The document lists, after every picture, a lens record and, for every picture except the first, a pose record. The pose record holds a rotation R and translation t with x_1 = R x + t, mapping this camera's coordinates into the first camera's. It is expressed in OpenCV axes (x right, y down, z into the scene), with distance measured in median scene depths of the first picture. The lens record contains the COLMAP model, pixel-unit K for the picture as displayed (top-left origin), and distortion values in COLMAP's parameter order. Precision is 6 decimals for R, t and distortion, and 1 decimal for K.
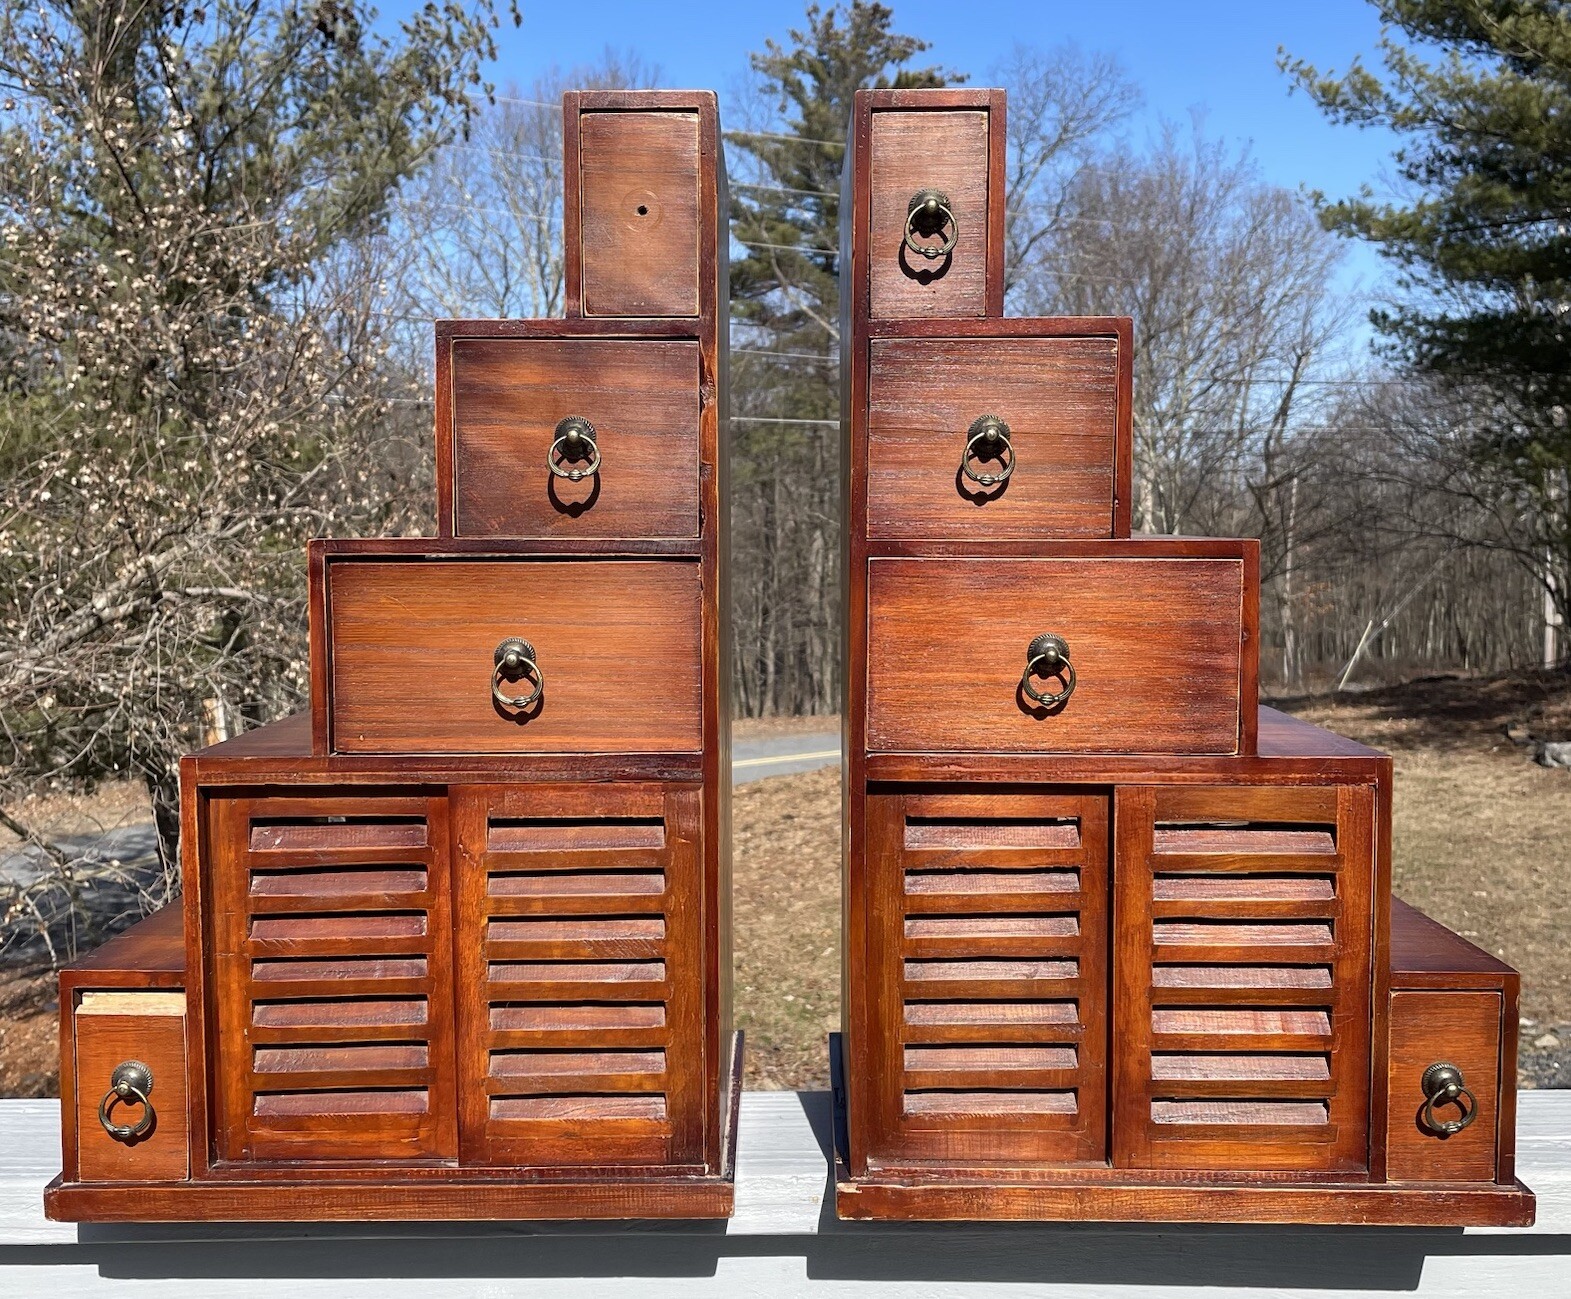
lens RADIAL K [[1576.2, 0, 791.9], [0, 1576.2, 682.7], [0, 0, 1]] dist [0.051677, -0.042162]
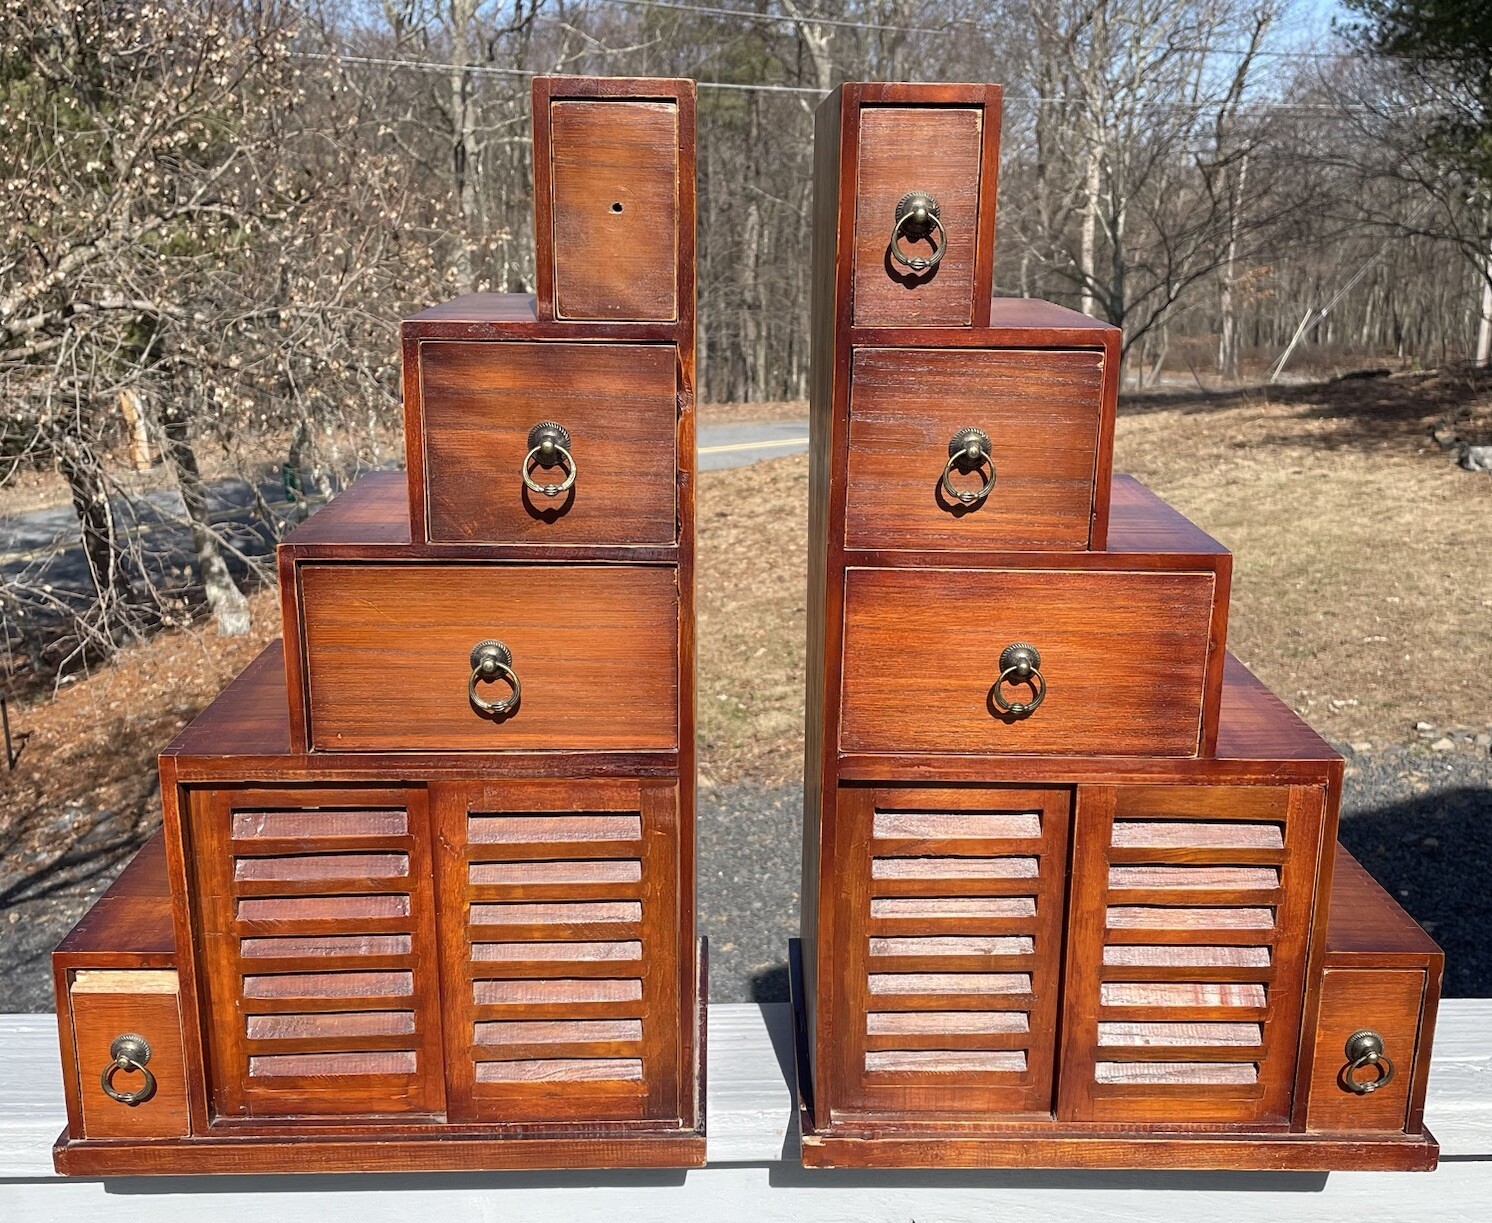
lens RADIAL K [[1575.2, 0, 782.0], [0, 1575.2, 646.3], [0, 0, 1]] dist [0.048393, -0.034662]
pose [[0.999161, 0.006887, 0.040379, -0.029136], [-0.014593, 0.980932, 0.193801, -0.205417], [-0.038274, -0.194228, 0.980210, 0.011556]]
